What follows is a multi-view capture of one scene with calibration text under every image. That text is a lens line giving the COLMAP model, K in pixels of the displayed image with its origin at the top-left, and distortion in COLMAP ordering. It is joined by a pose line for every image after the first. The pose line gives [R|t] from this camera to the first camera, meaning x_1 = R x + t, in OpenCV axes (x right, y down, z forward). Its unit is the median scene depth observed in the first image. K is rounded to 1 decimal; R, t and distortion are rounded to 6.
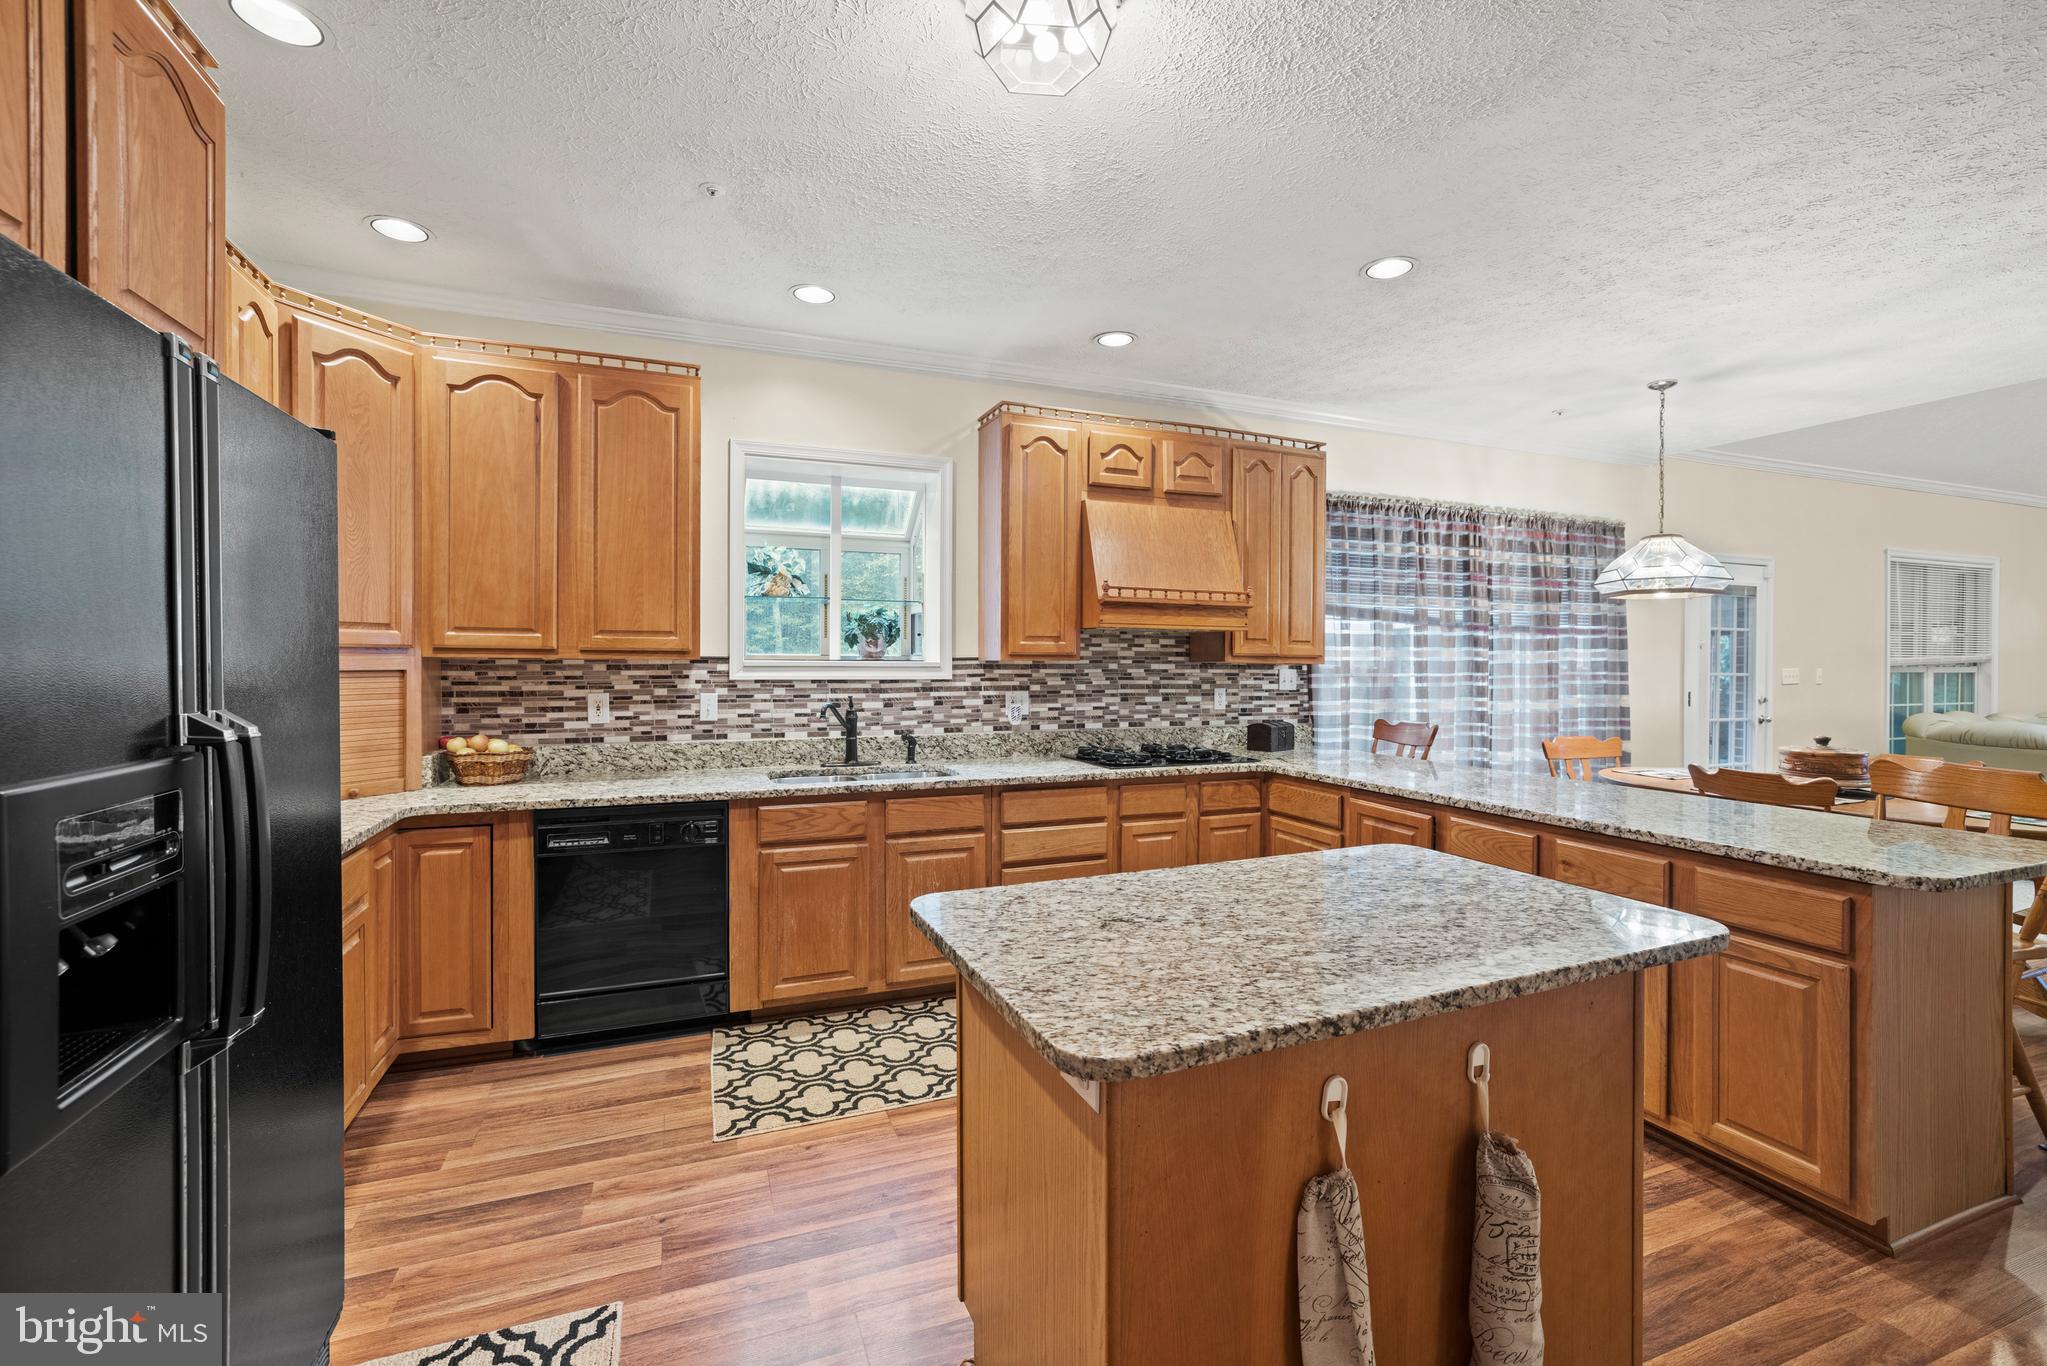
lens RADIAL K [[878.4, 0, 1009.1], [0, 878.4, 670.6], [0, 0, 1]] dist [-0.028686, 0.011369]
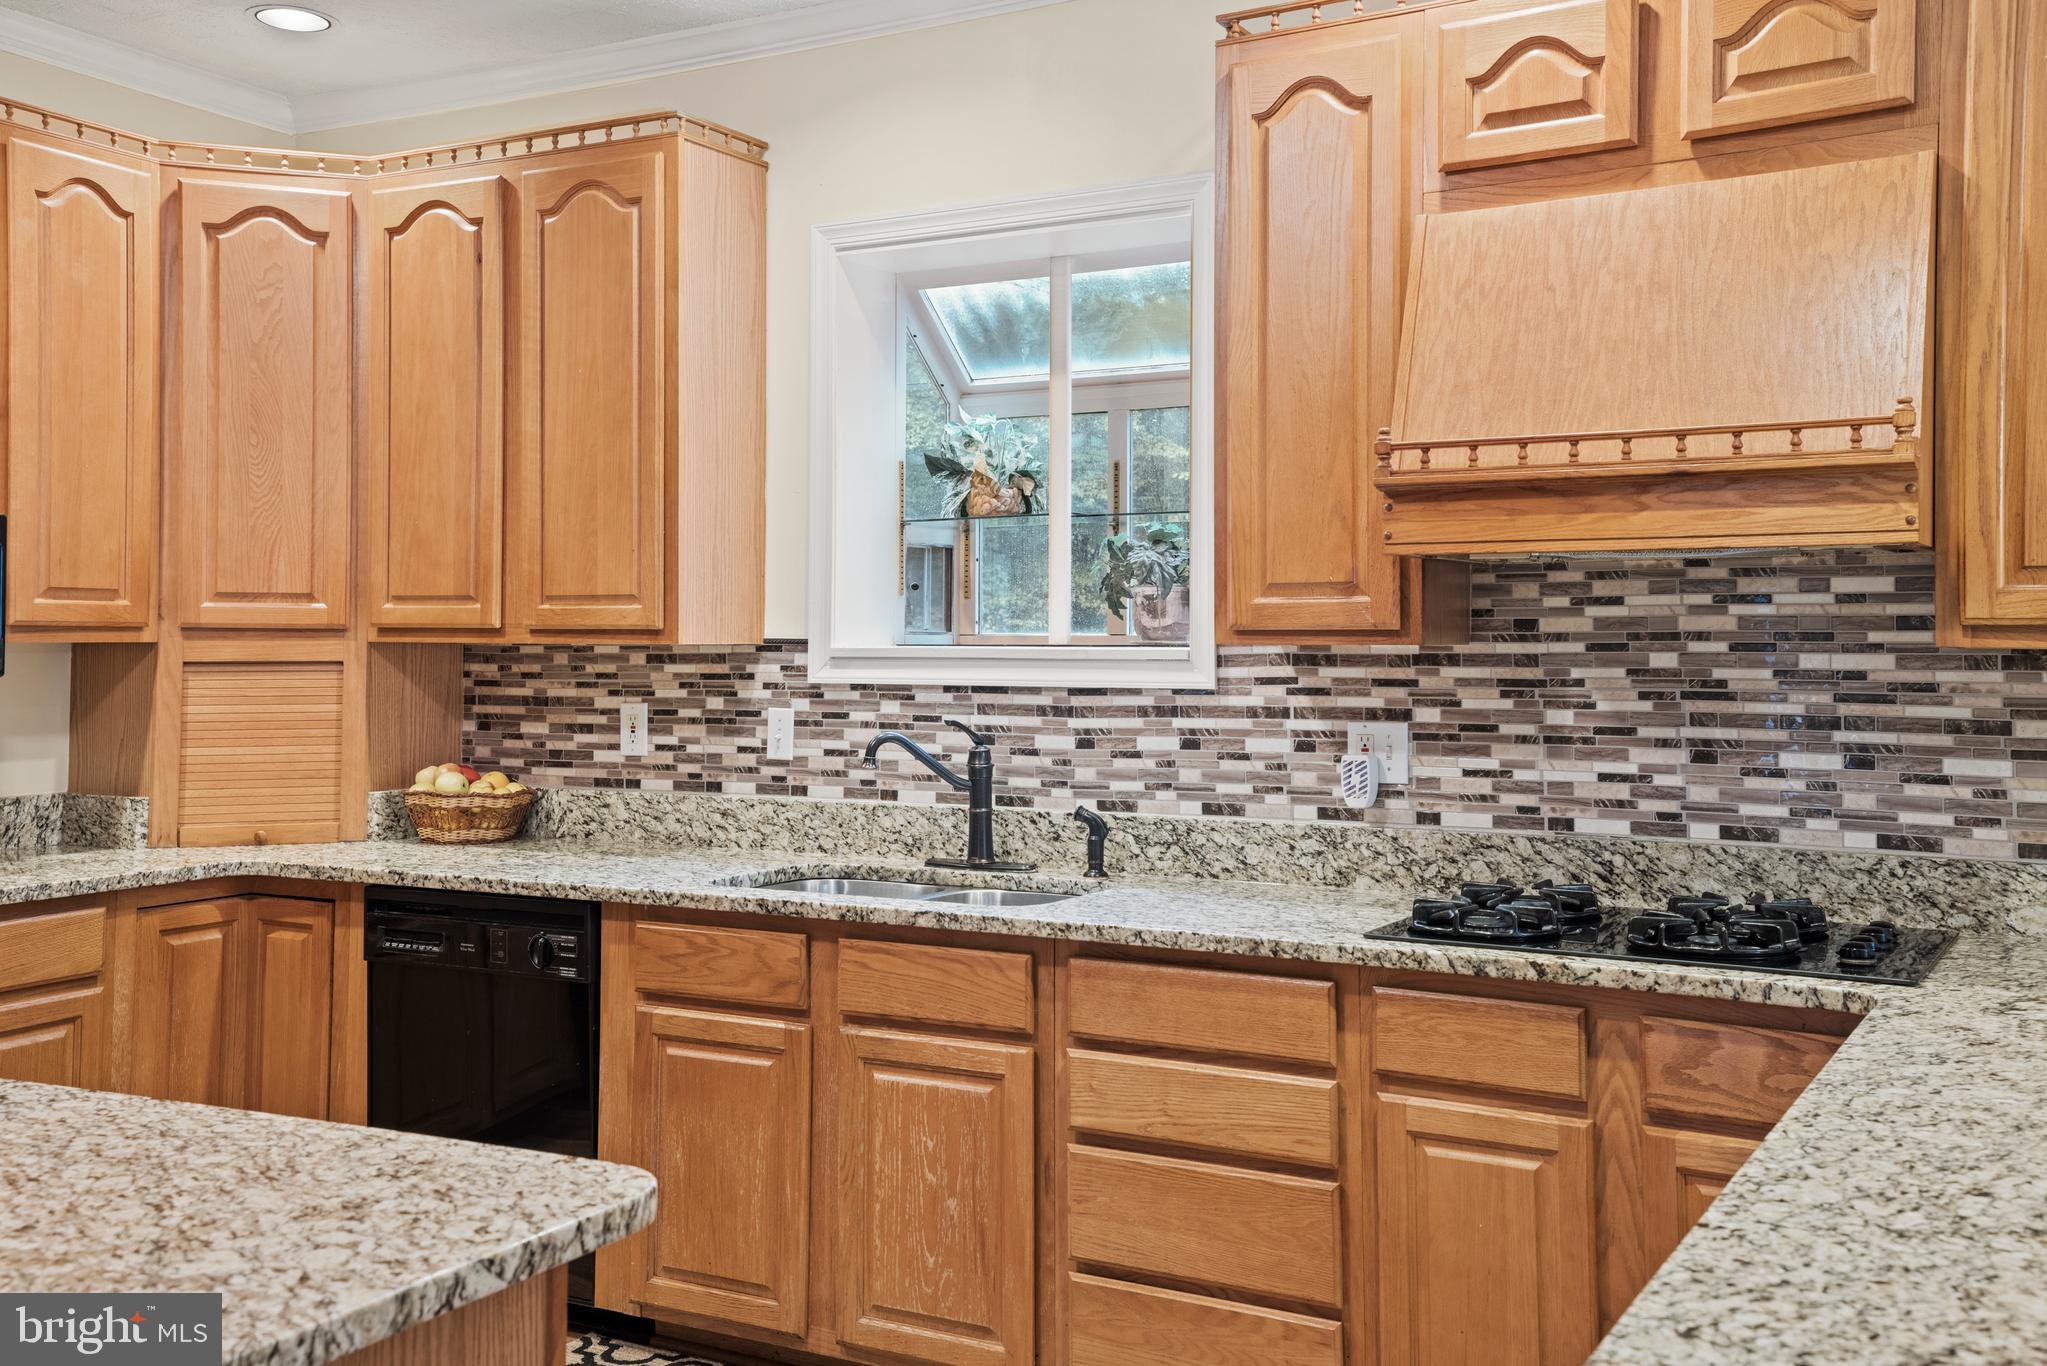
lens RADIAL K [[1909.1, 0, 1009.7], [0, 1909.1, 608.6], [0, 0, 1]] dist [0.118328, 0.000000]
pose [[0.625859, -0.018797, -0.779710, 0.732893], [-0.008032, 0.999501, -0.030543, -0.000094], [0.779895, 0.025378, 0.625396, 0.417765]]
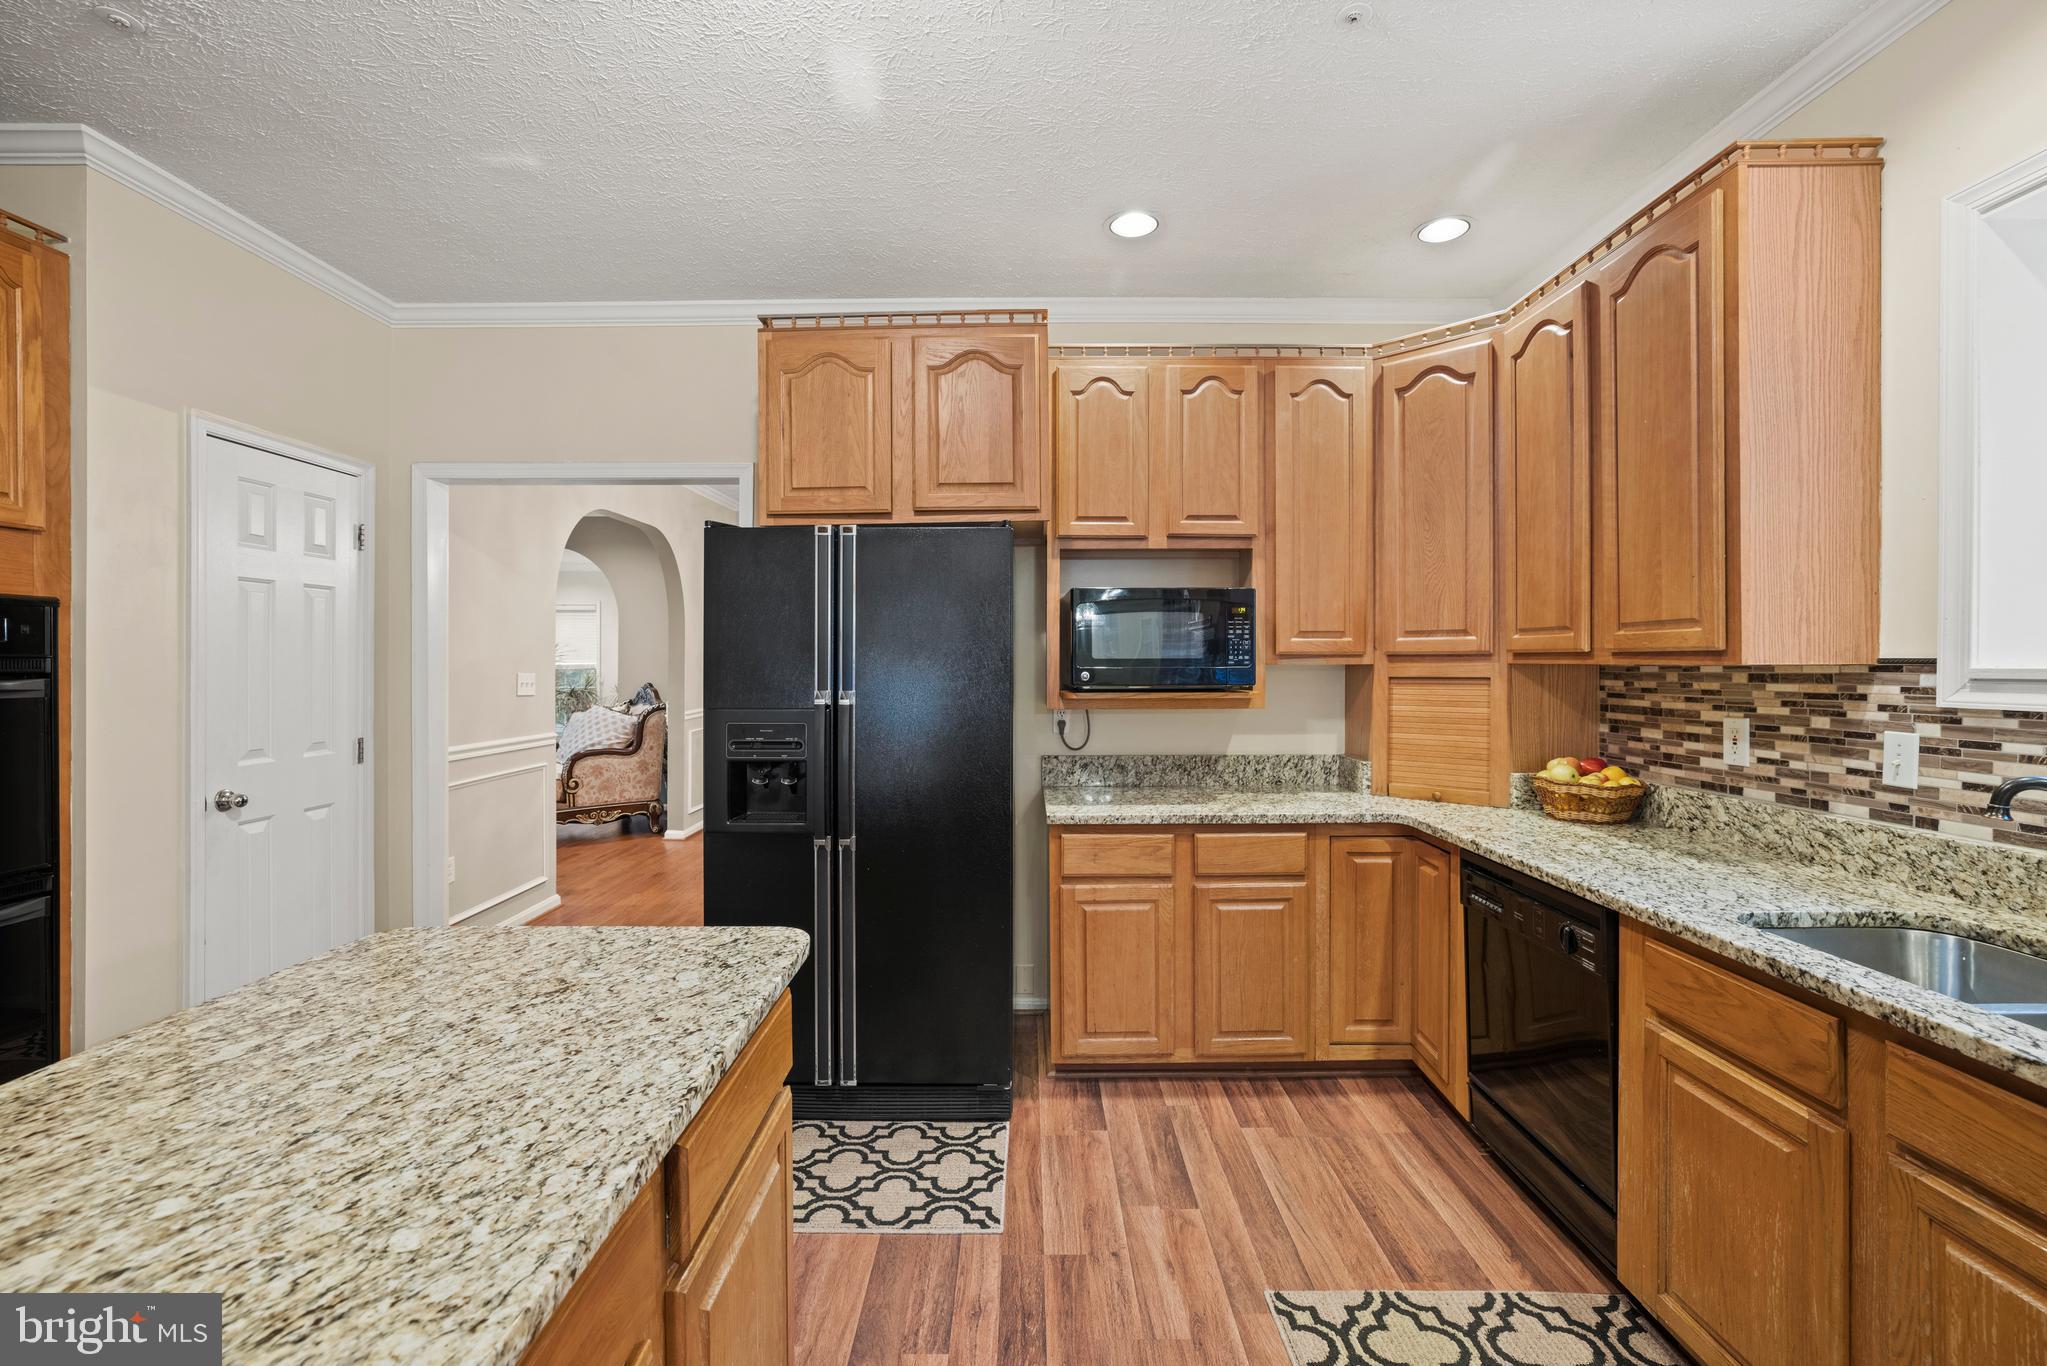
lens RADIAL K [[878.4, 0, 1022.0], [0, 878.4, 666.4], [0, 0, 1]] dist [-0.028686, 0.011369]
pose [[-0.365214, -0.003462, -0.930917, 0.335065], [-0.010937, 0.999940, 0.000572, -0.007126], [0.930859, 0.010390, -0.365230, 0.791722]]
